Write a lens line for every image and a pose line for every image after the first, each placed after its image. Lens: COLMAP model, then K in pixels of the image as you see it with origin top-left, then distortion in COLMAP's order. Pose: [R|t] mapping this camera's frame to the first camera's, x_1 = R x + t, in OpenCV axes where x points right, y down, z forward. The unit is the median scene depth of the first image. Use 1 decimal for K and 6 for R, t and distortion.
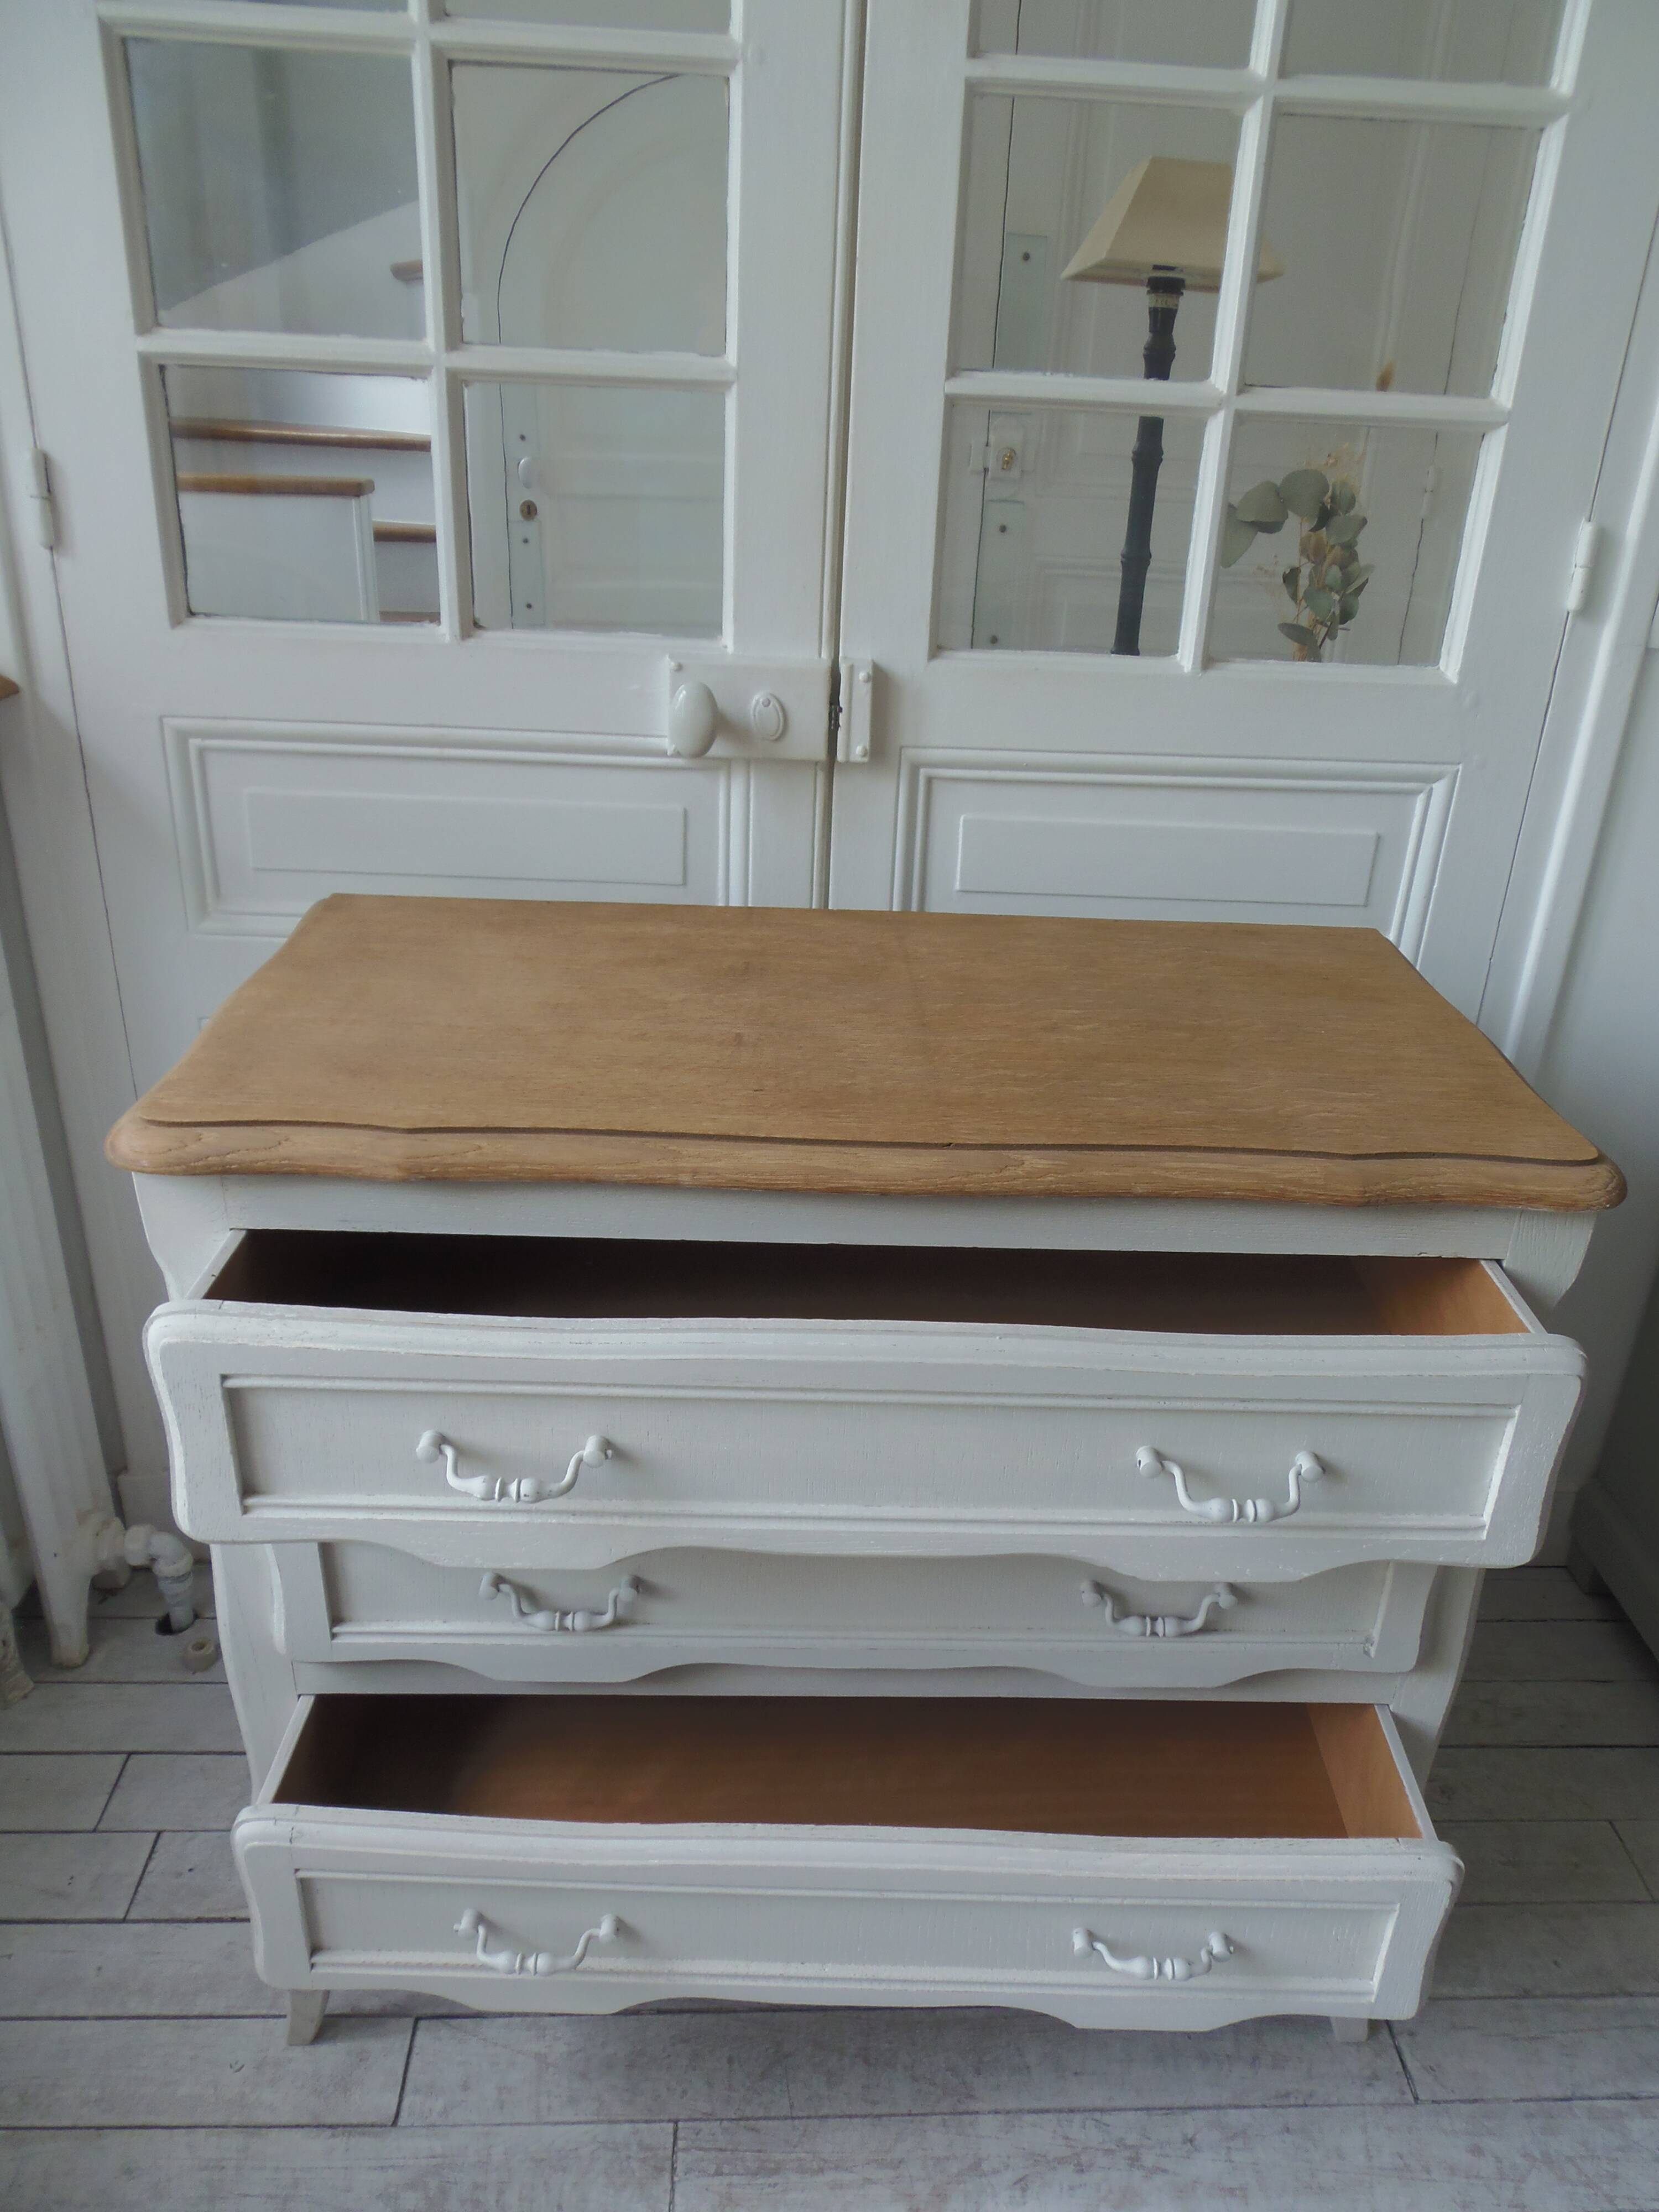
lens RADIAL K [[1608.6, 0, 849.6], [0, 1608.6, 1127.7], [0, 0, 1]] dist [-0.009383, -0.011486]
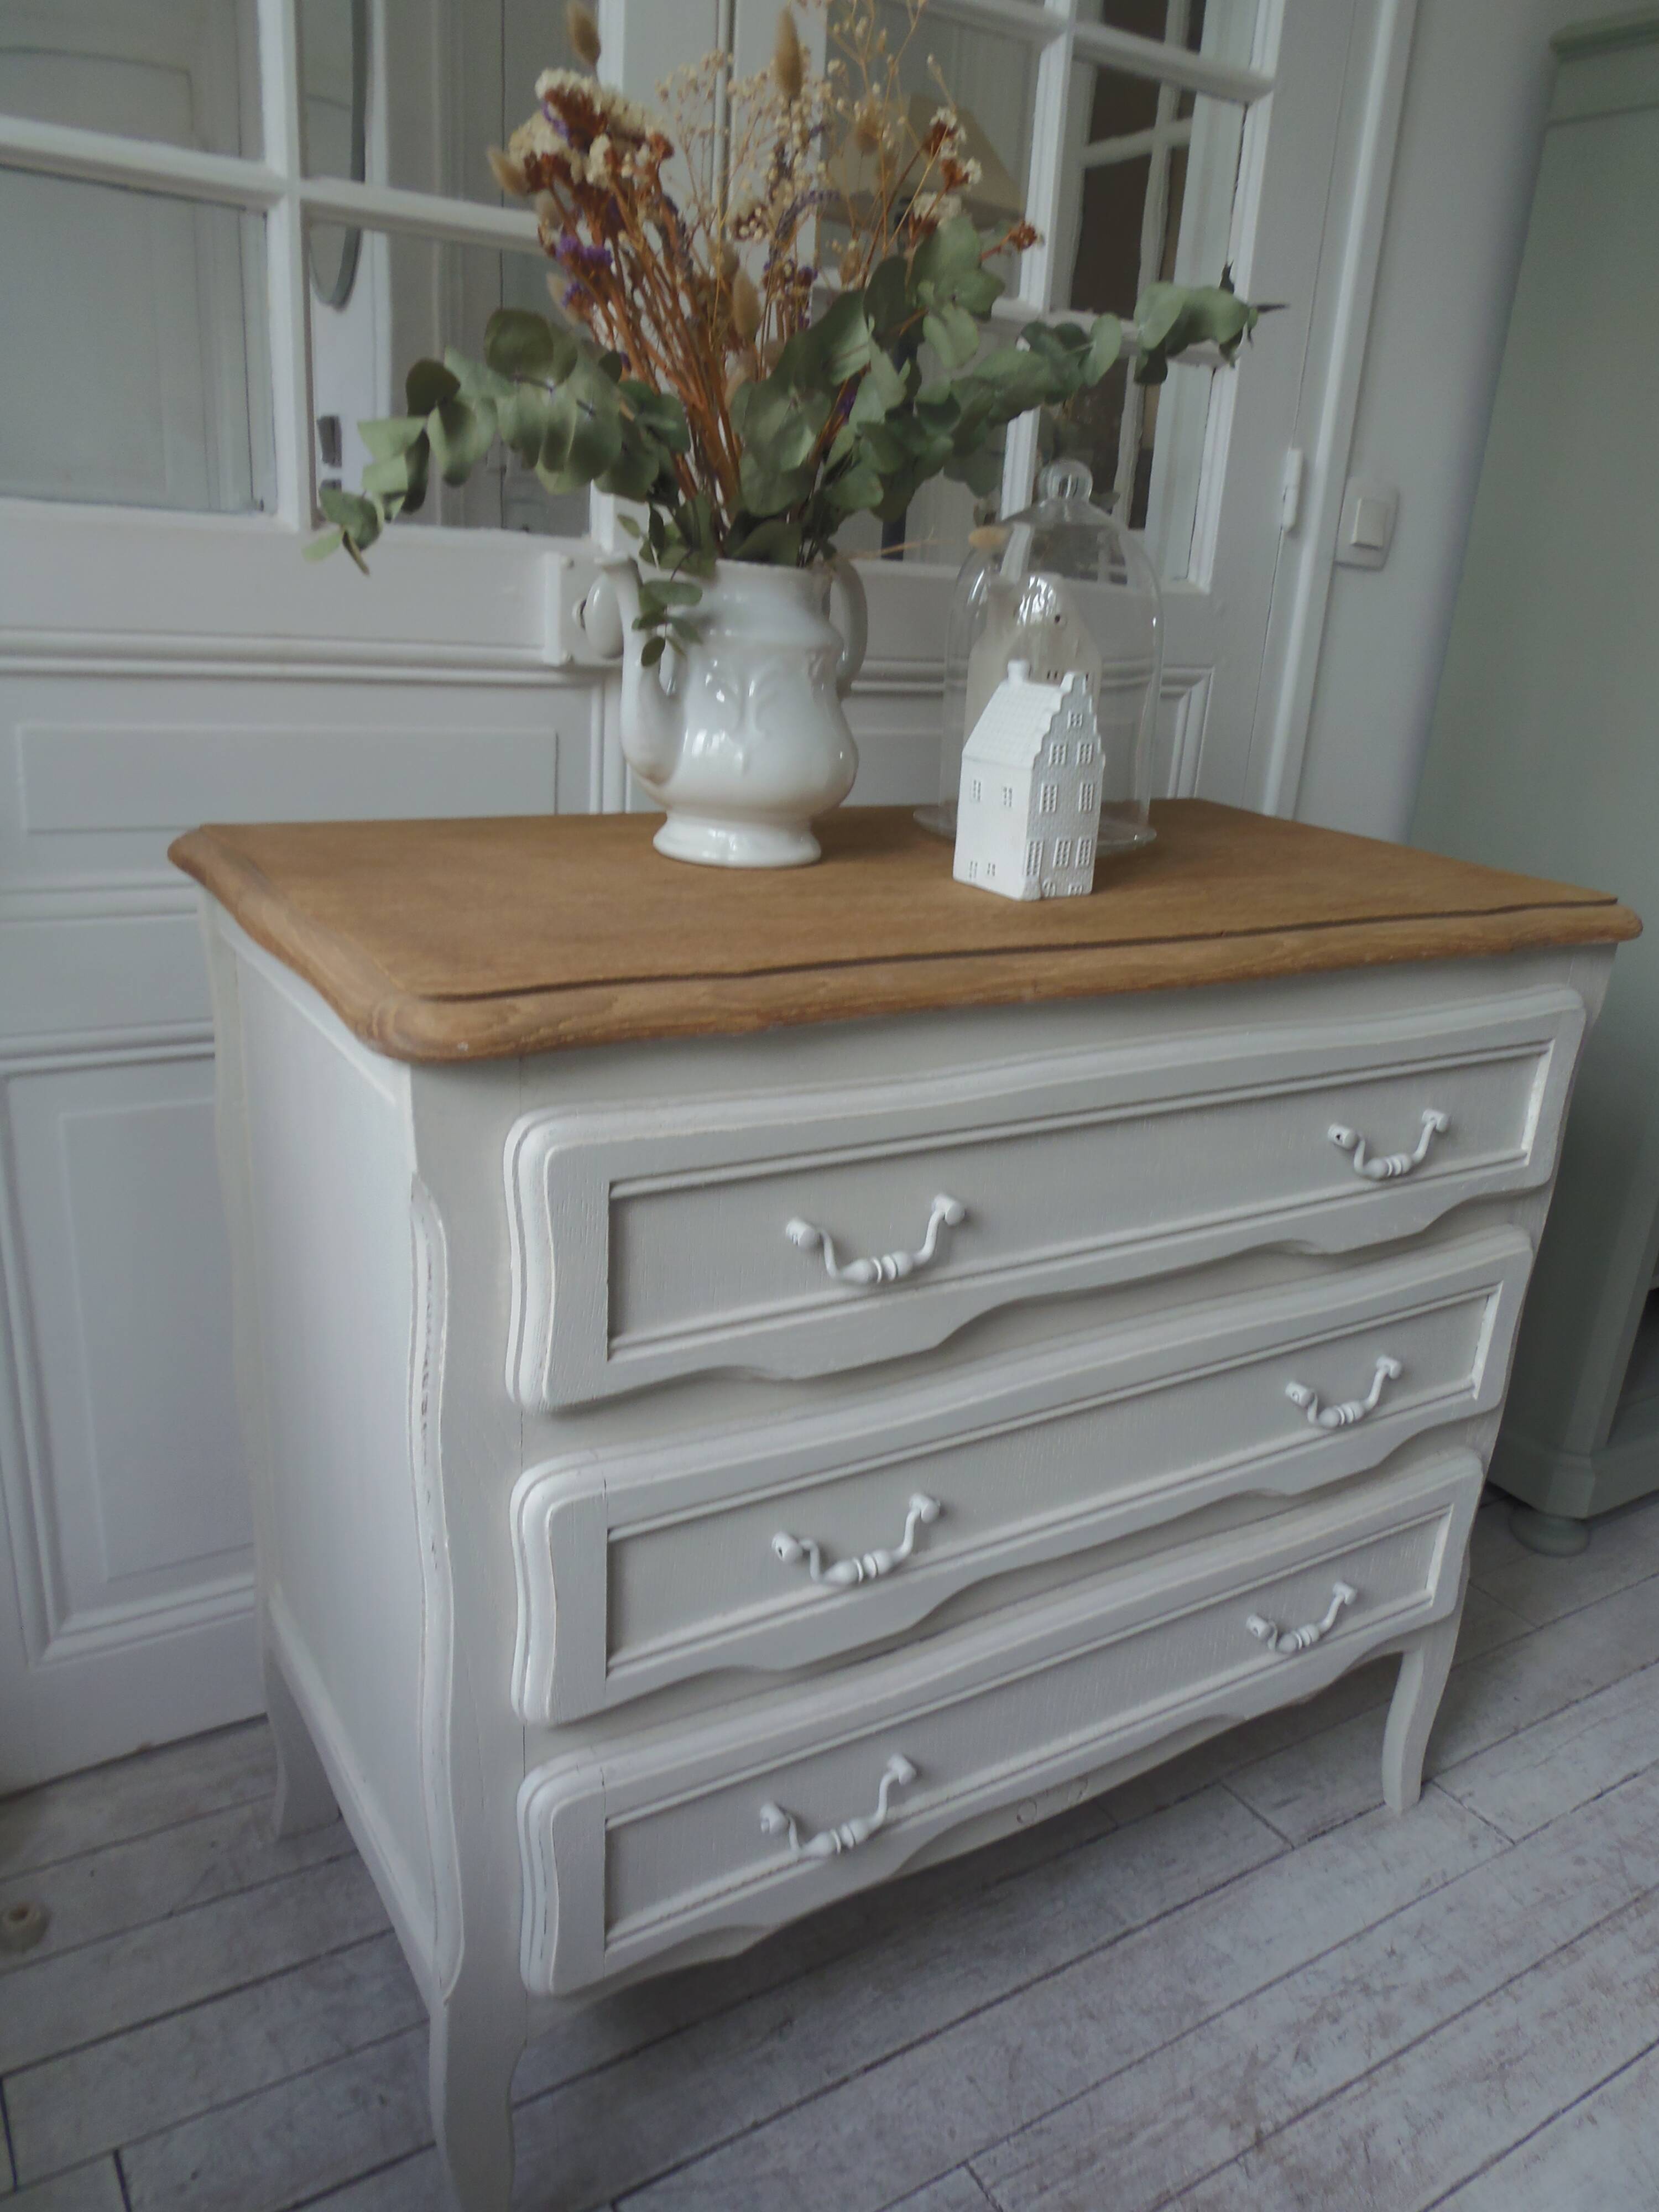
lens RADIAL K [[1608.6, 0, 852.2], [0, 1608.6, 1109.7], [0, 0, 1]] dist [-0.009383, -0.011486]
pose [[0.870930, -0.147677, 0.468692, -0.441019], [0.185306, 0.982061, -0.034907, 0.073303], [-0.455129, 0.117253, 0.882672, 0.180435]]
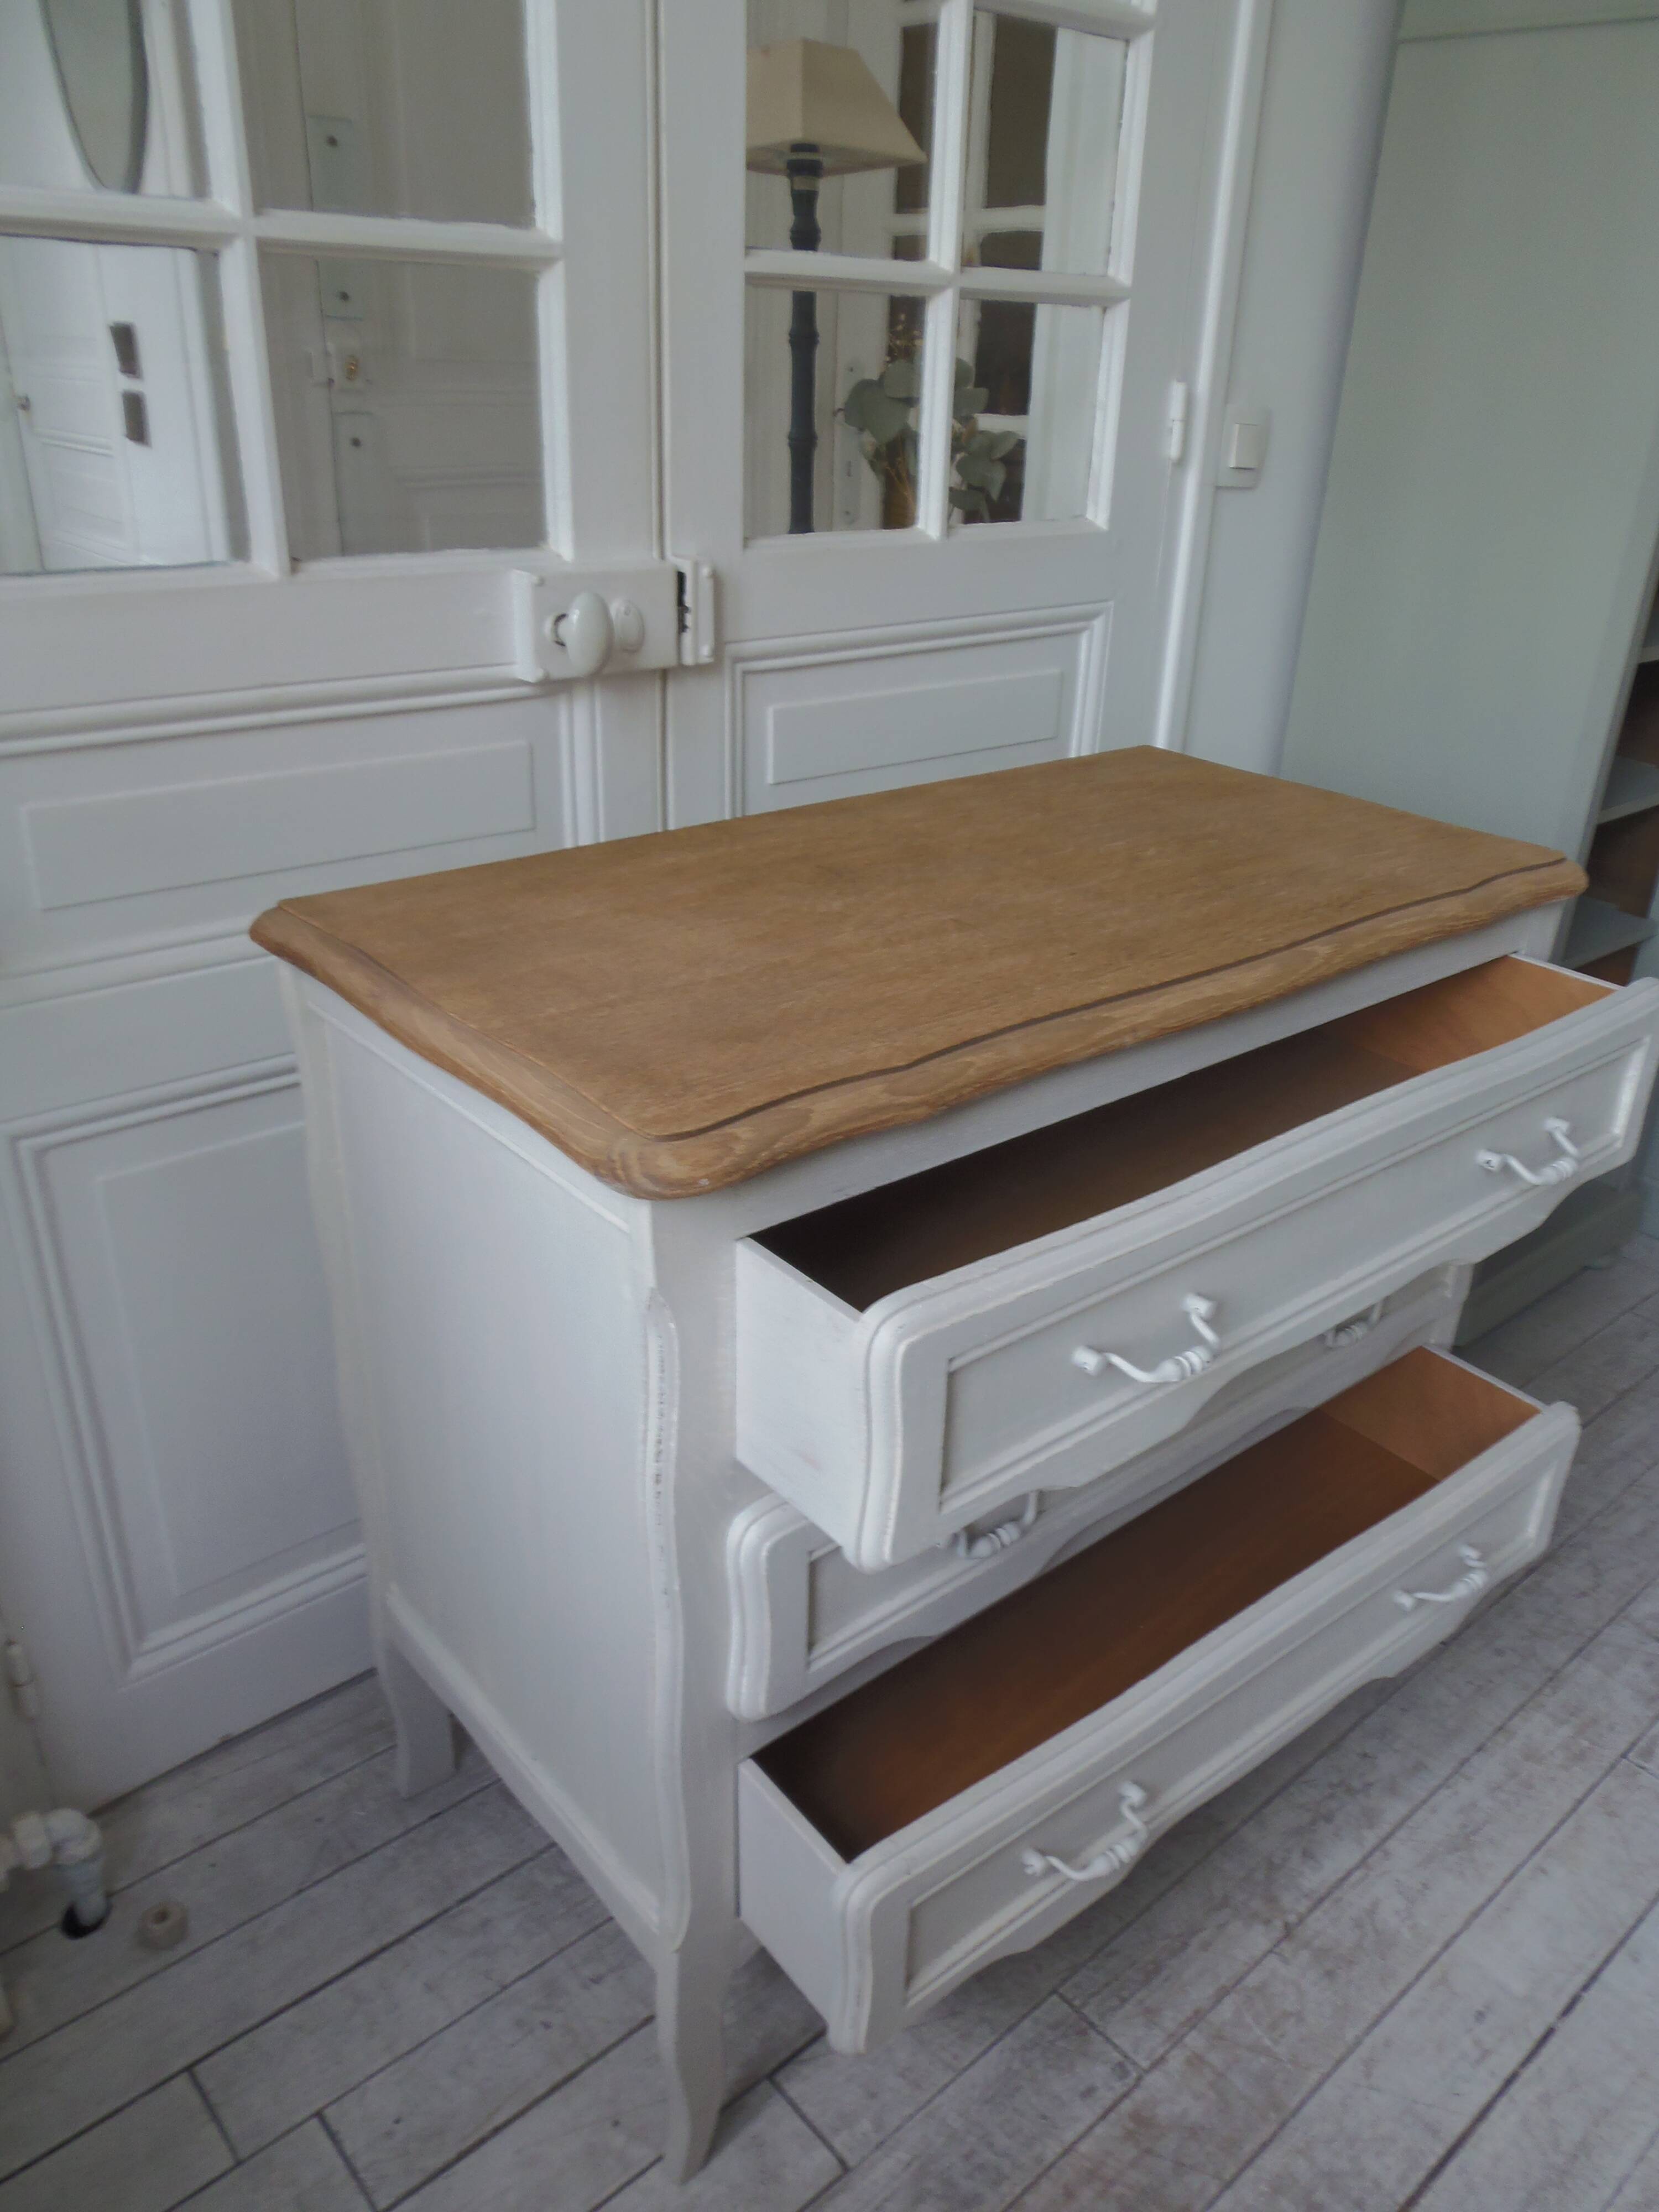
lens RADIAL K [[1608.6, 0, 849.3], [0, 1608.6, 1119.5], [0, 0, 1]] dist [-0.009383, -0.011486]
pose [[0.782192, -0.285561, 0.553742, -0.564197], [0.266265, 0.956740, 0.117268, -0.059216], [-0.563274, 0.055716, 0.824389, 0.183900]]
